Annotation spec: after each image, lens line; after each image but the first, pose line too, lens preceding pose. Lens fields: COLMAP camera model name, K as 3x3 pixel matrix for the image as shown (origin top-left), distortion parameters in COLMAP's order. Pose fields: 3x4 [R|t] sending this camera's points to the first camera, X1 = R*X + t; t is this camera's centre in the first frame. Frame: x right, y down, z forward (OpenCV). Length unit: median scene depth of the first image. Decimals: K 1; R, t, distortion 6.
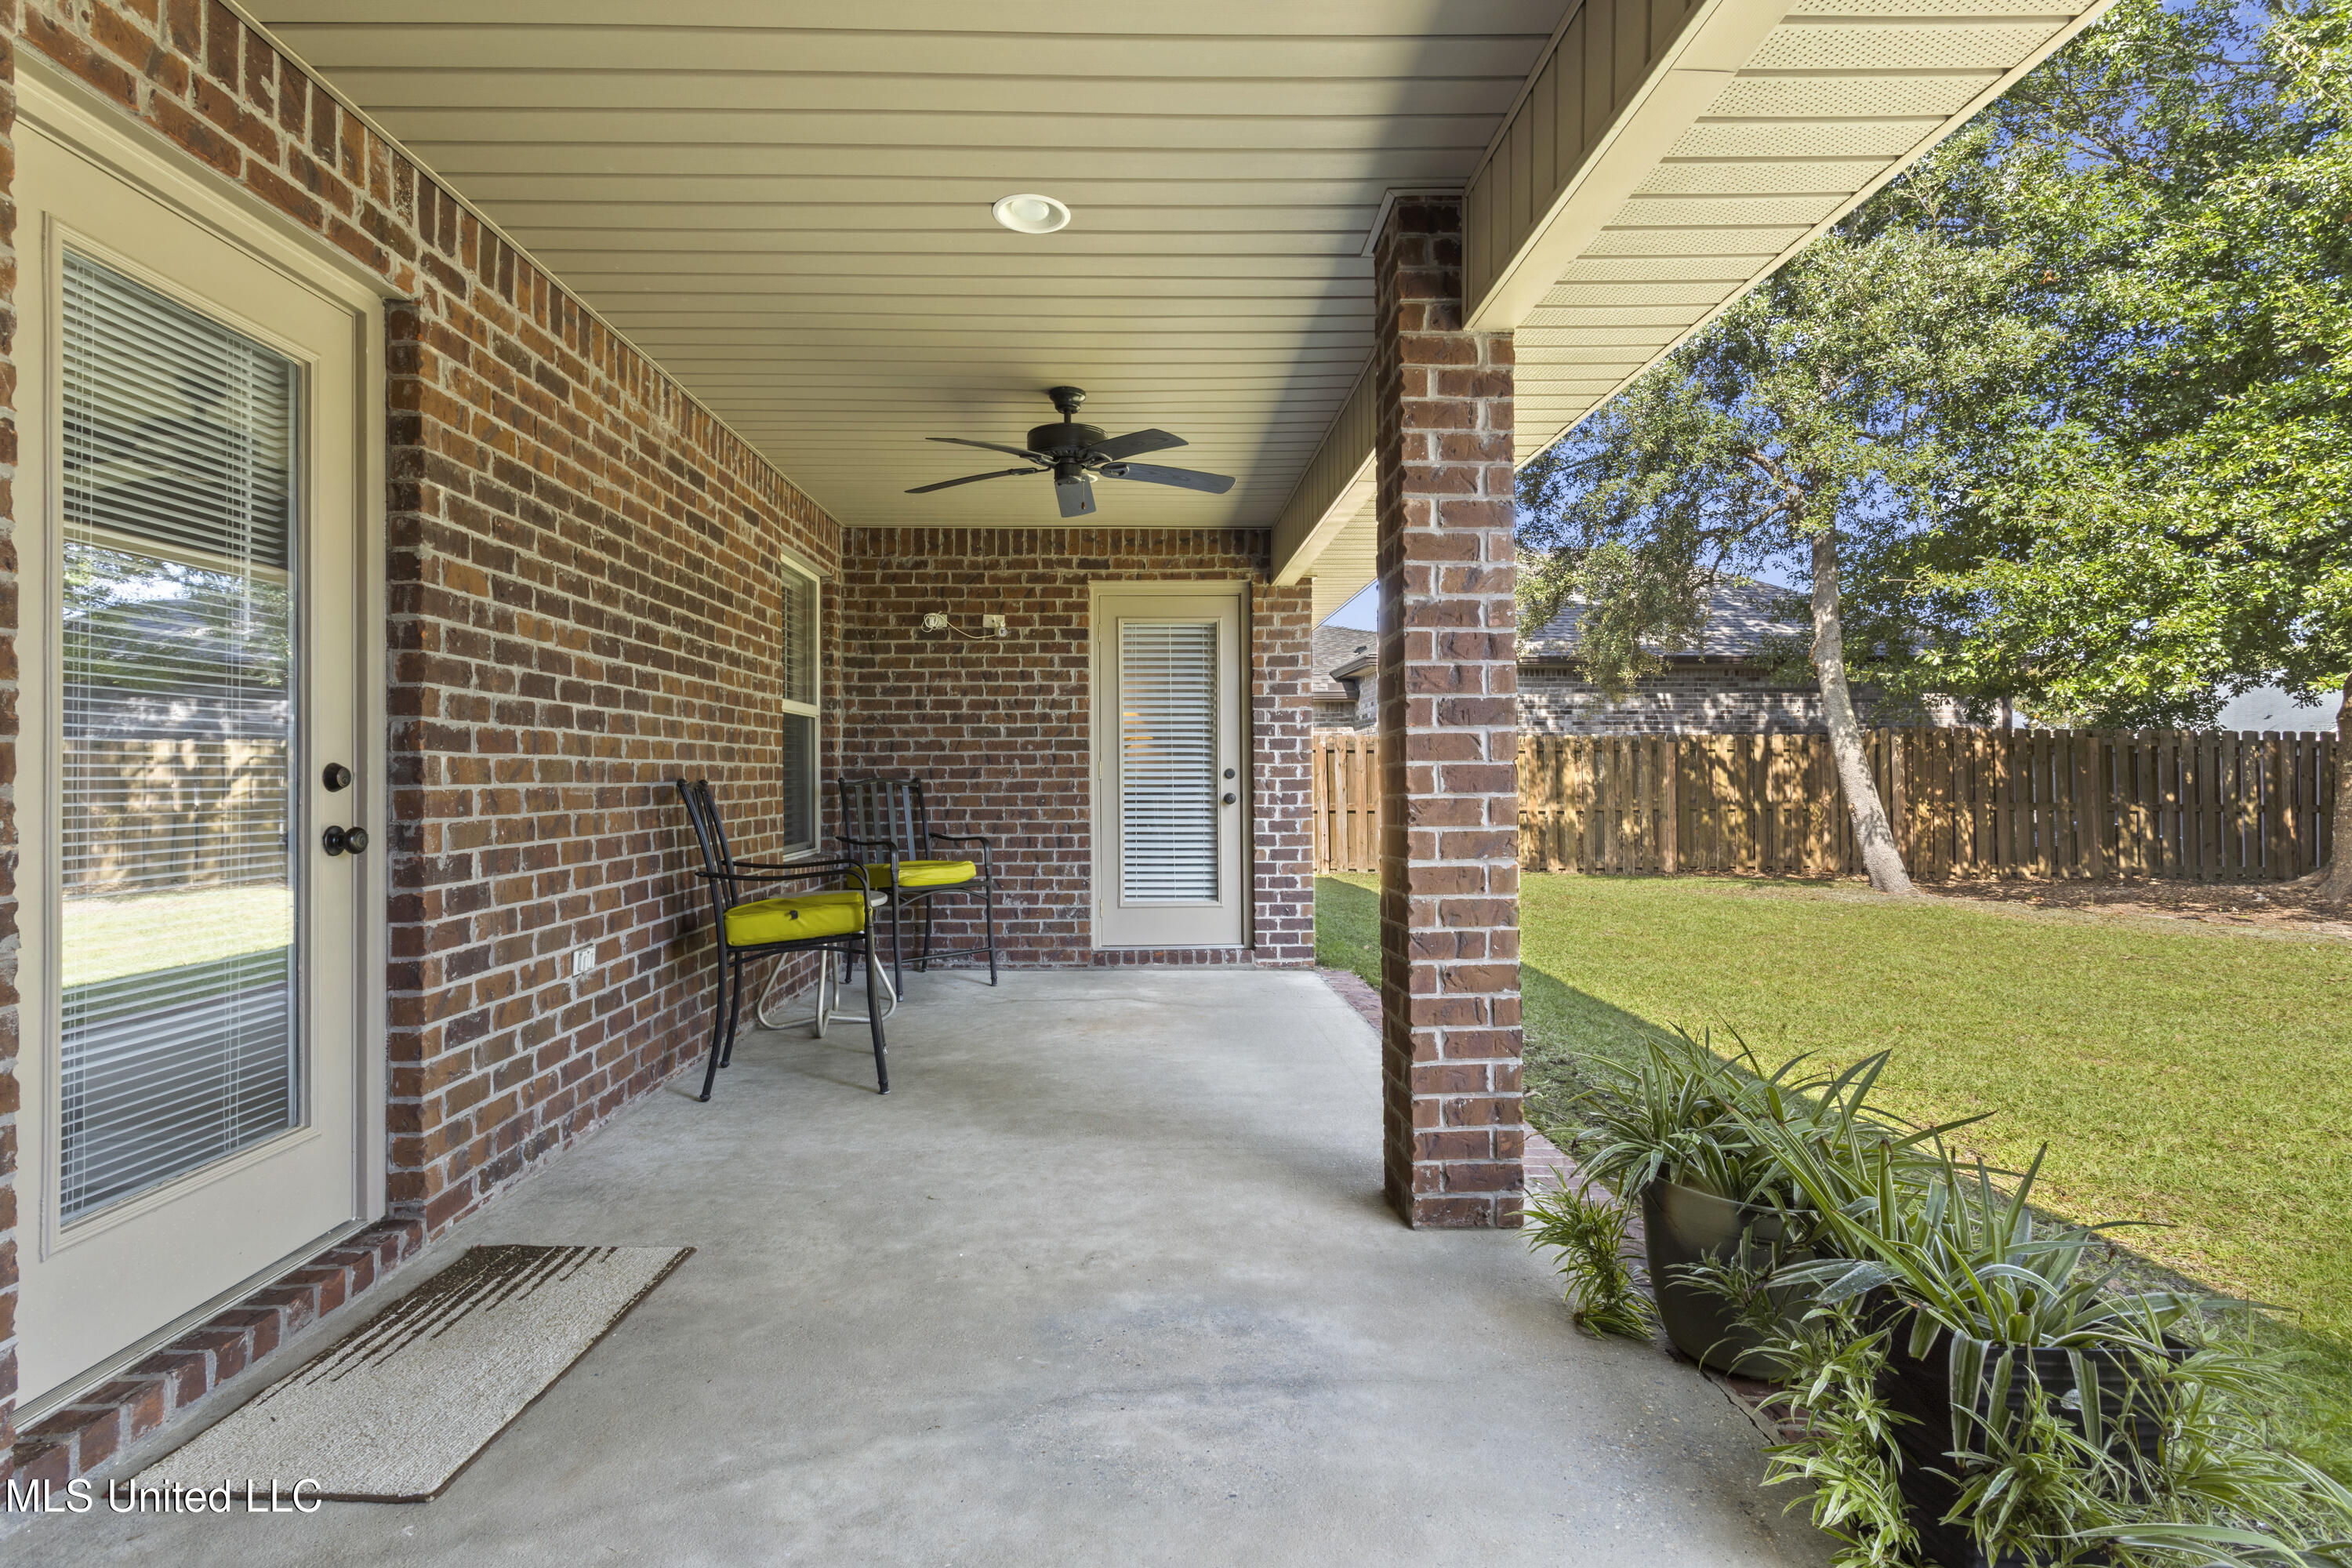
lens RADIAL K [[1102.6, 0, 1187.4], [0, 1102.6, 765.1], [0, 0, 1]] dist [0.003962, 0.001211]
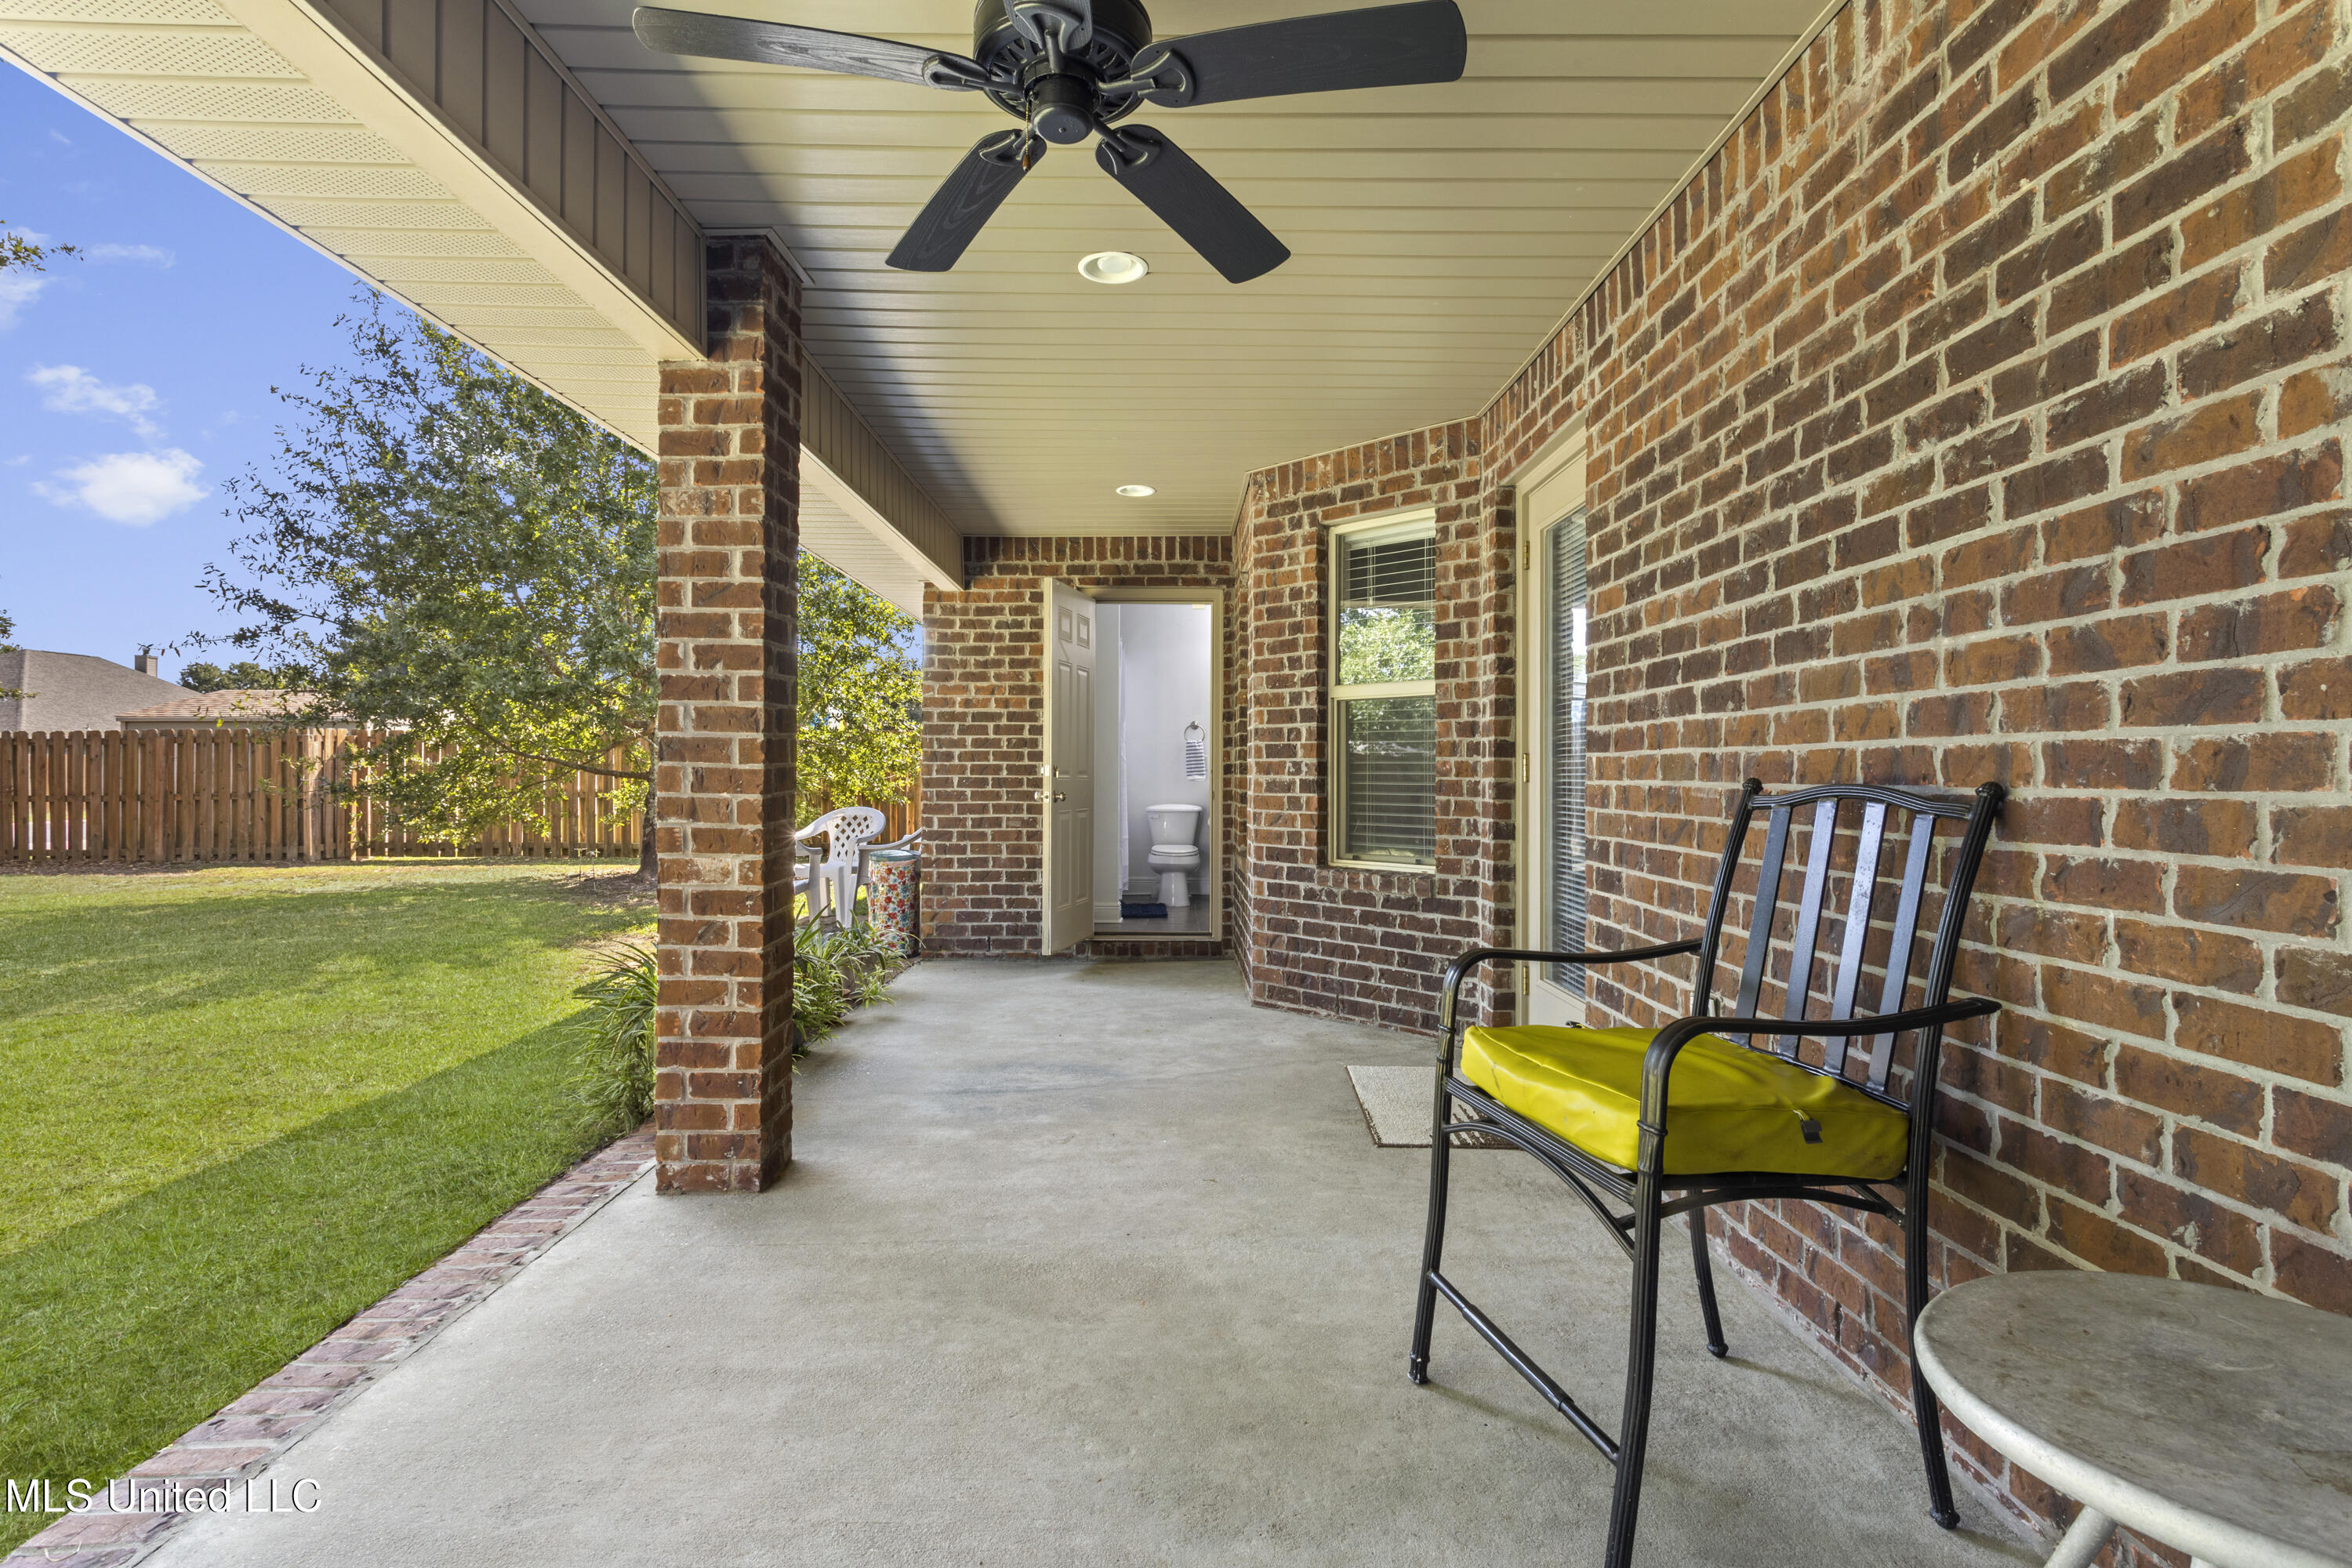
lens RADIAL K [[1102.6, 0, 1171.0], [0, 1102.6, 786.4], [0, 0, 1]] dist [0.003962, 0.001211]
pose [[-0.998864, 0.002538, 0.047584, -0.261417], [0.002600, 0.999996, 0.001242, 0.021043], [-0.047581, 0.001364, -0.998866, 2.176847]]
